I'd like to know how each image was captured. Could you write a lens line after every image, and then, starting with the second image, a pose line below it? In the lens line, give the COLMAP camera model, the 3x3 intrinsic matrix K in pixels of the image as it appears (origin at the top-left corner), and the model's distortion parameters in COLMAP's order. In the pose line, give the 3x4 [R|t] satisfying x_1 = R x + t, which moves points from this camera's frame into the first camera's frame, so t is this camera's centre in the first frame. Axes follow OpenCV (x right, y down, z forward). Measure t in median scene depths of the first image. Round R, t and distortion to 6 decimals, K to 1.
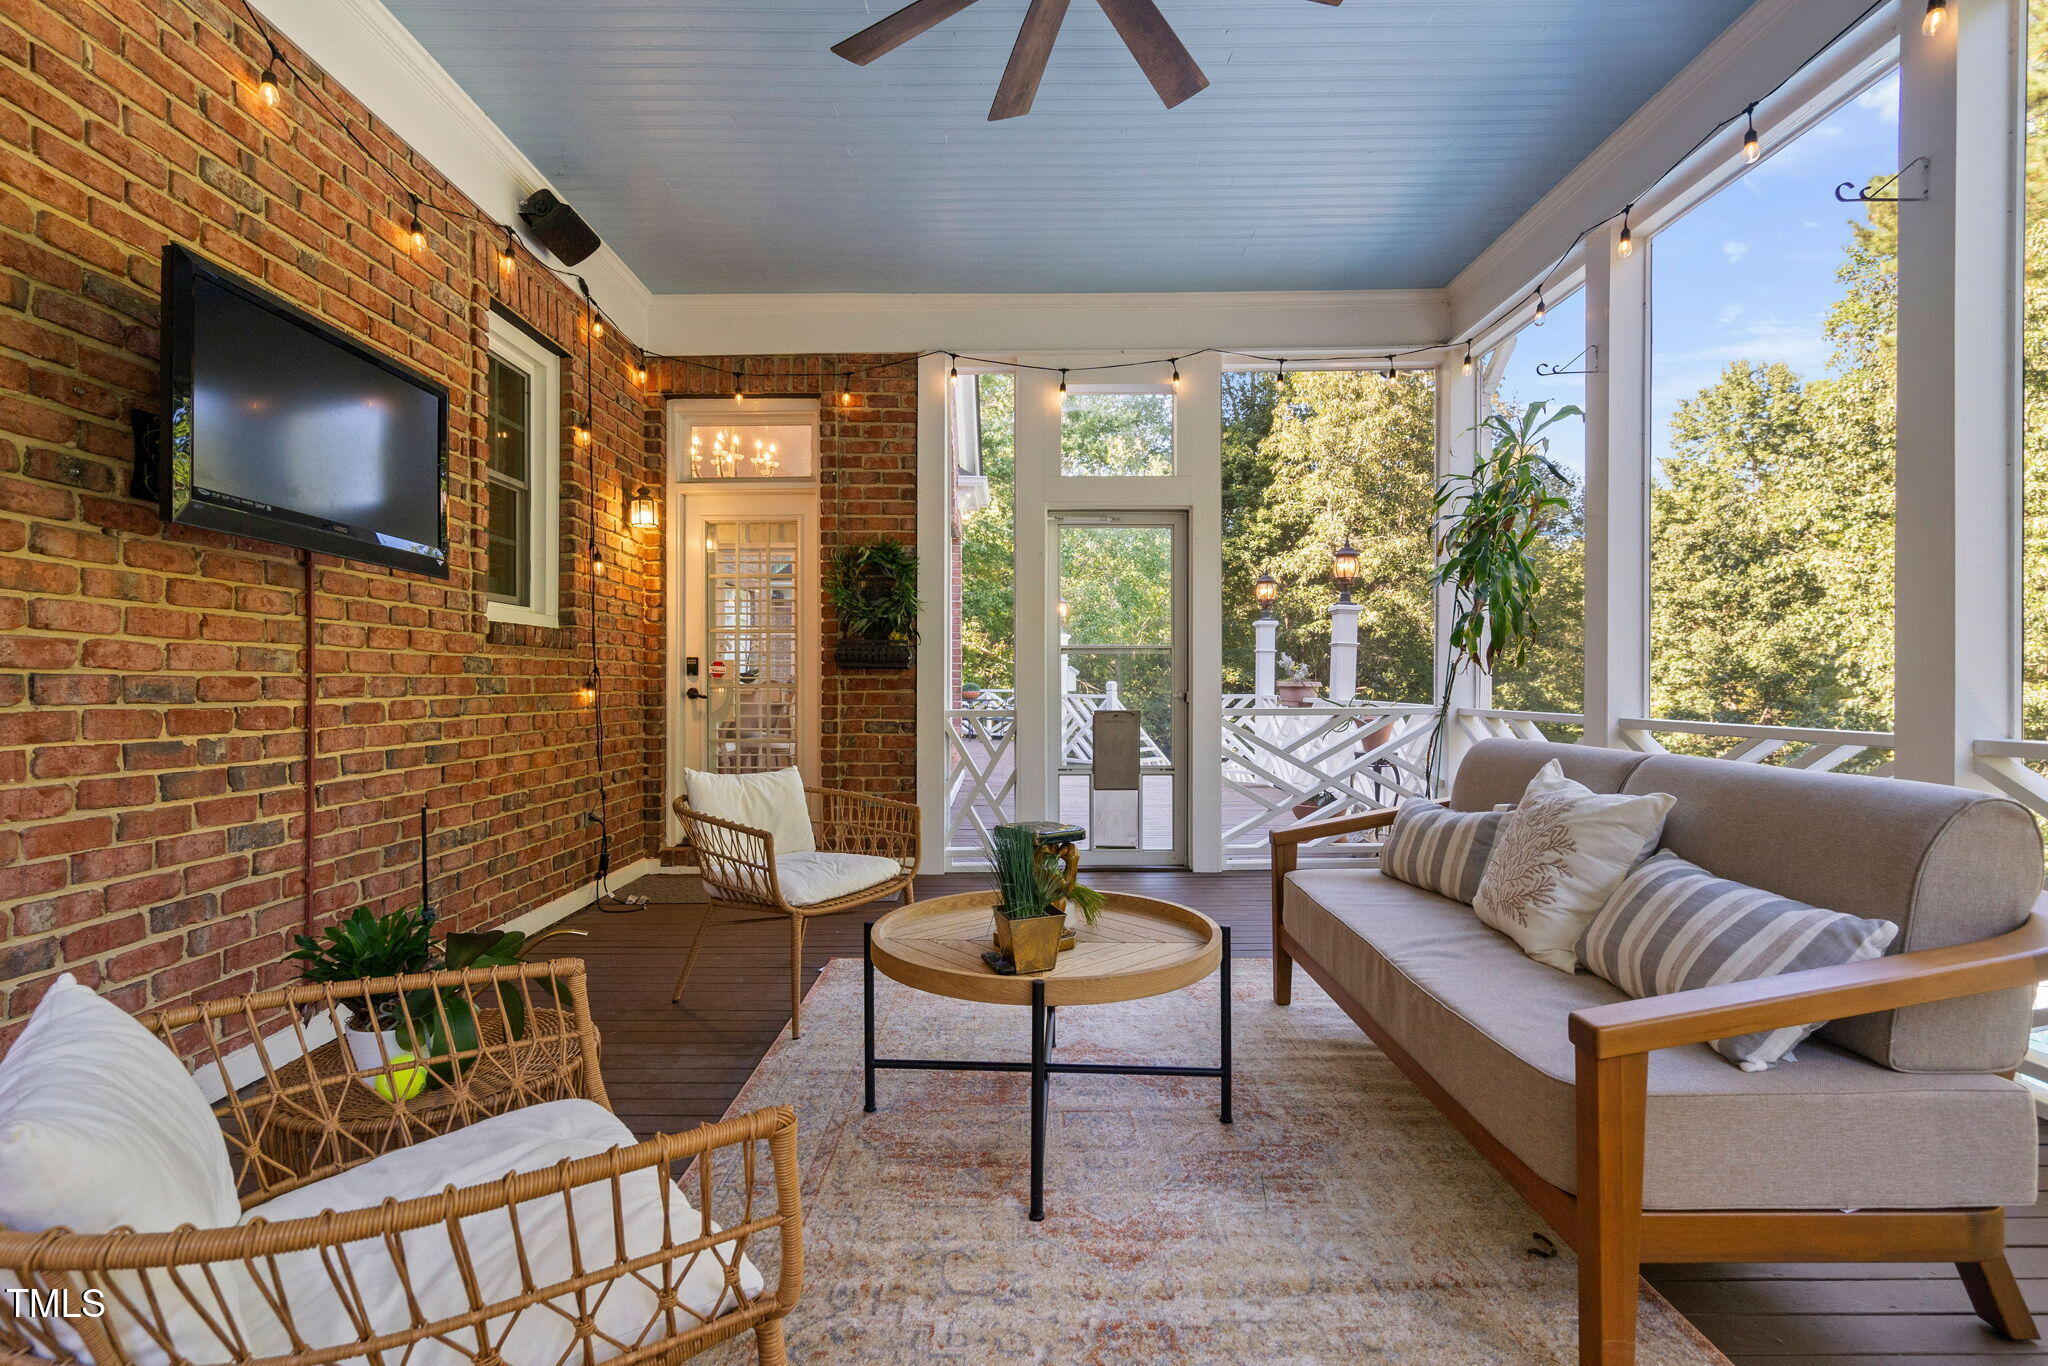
lens RADIAL K [[936.9, 0, 1019.9], [0, 936.9, 686.9], [0, 0, 1]] dist [-0.005365, 0.002996]
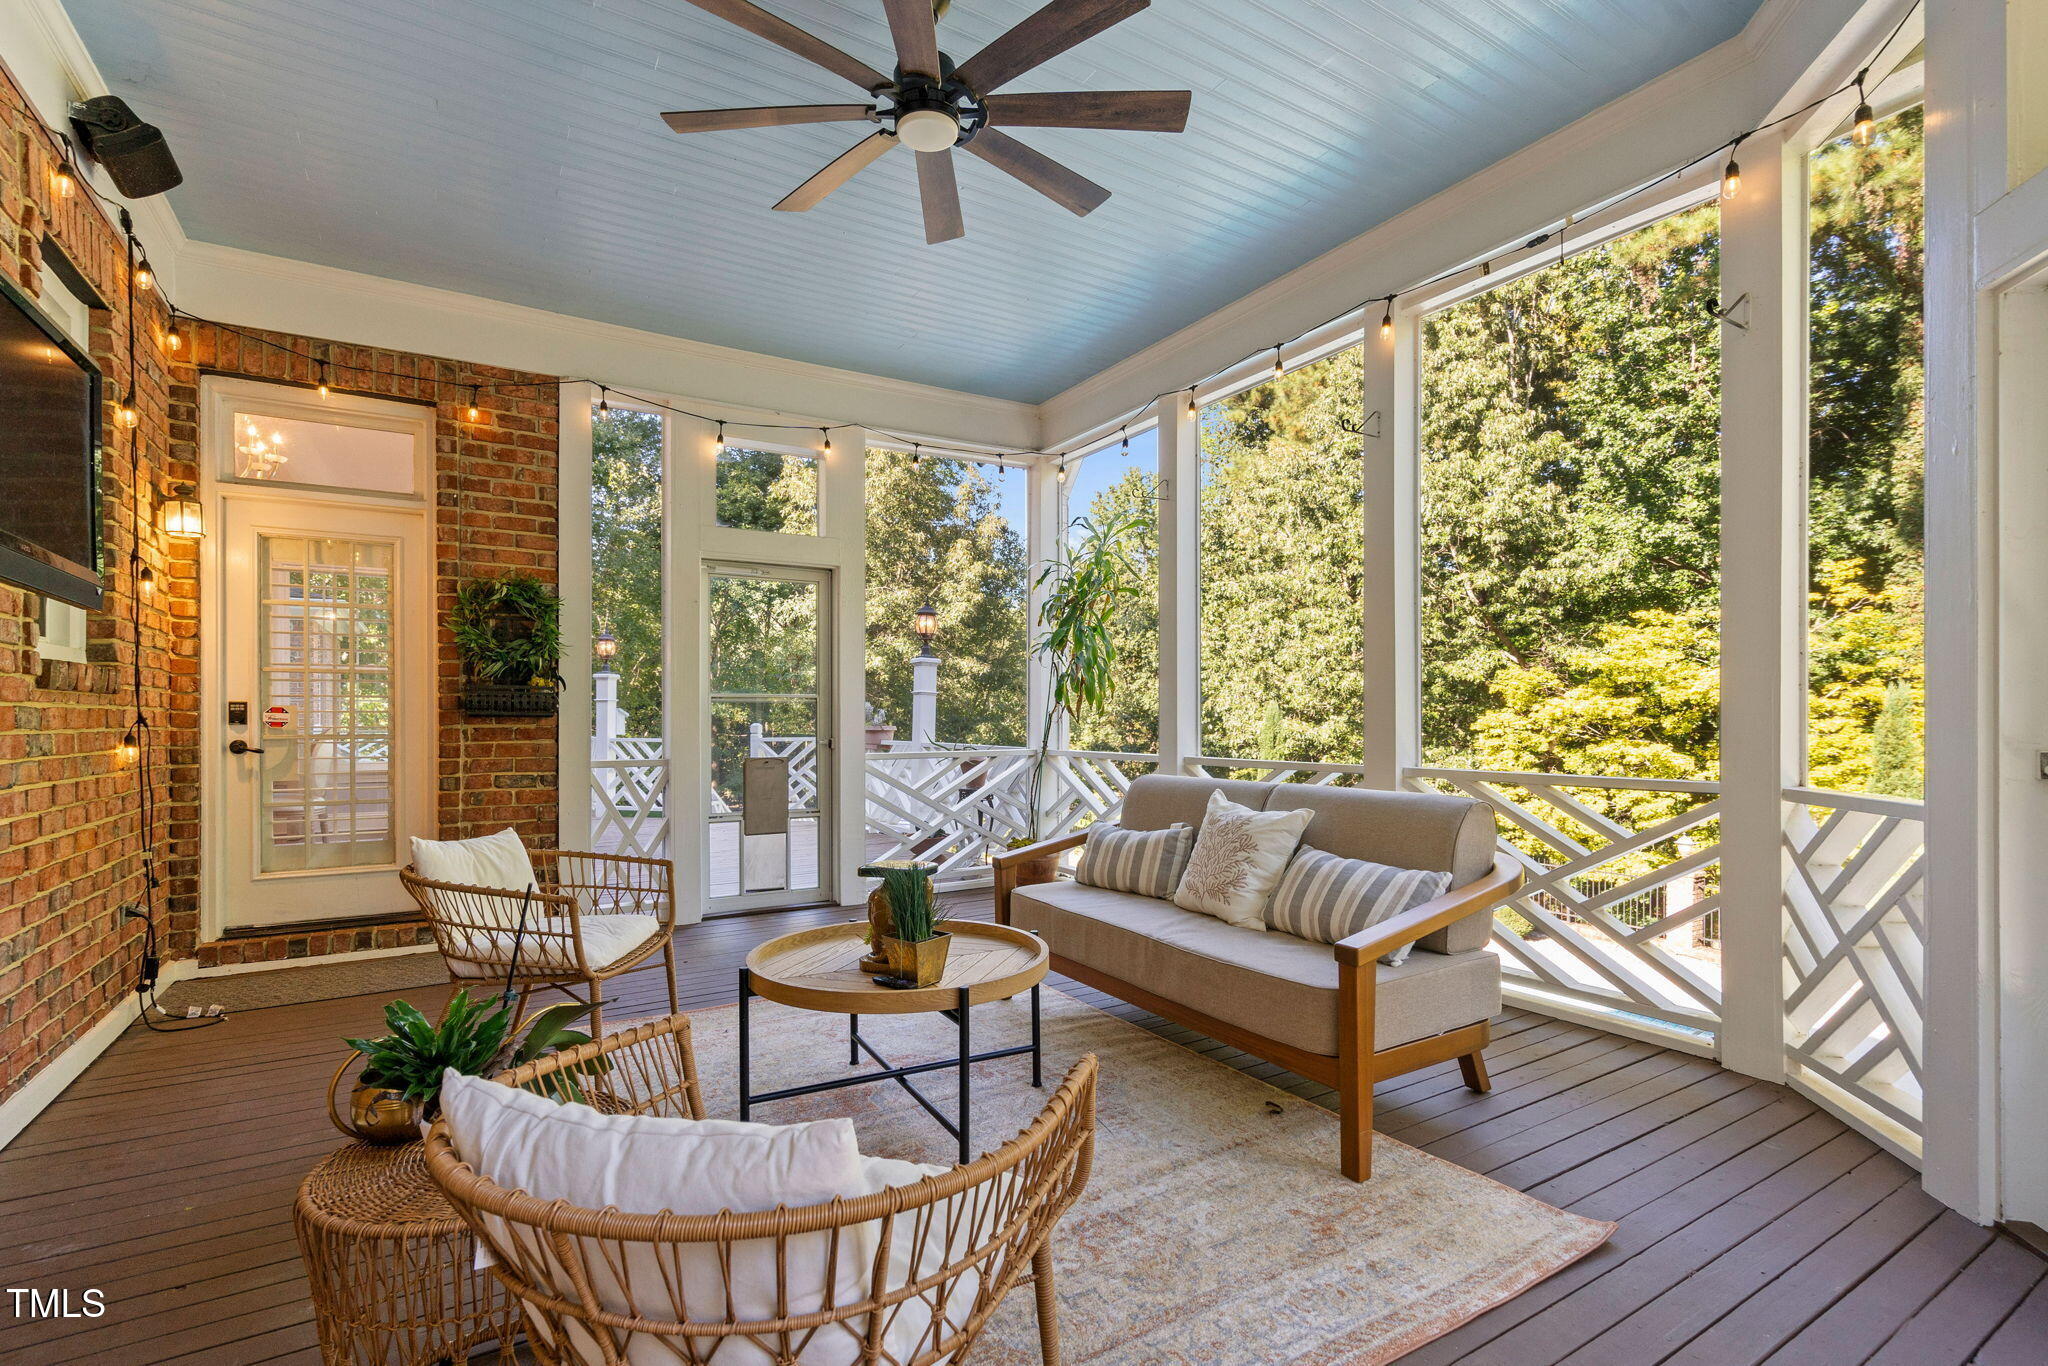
lens RADIAL K [[936.9, 0, 1029.1], [0, 936.9, 722.3], [0, 0, 1]] dist [-0.005365, 0.002996]
pose [[0.851854, -0.001091, 0.523778, -0.199559], [0.002706, 0.999994, -0.002317, -0.010840], [-0.523772, 0.003391, 0.851852, -0.033874]]
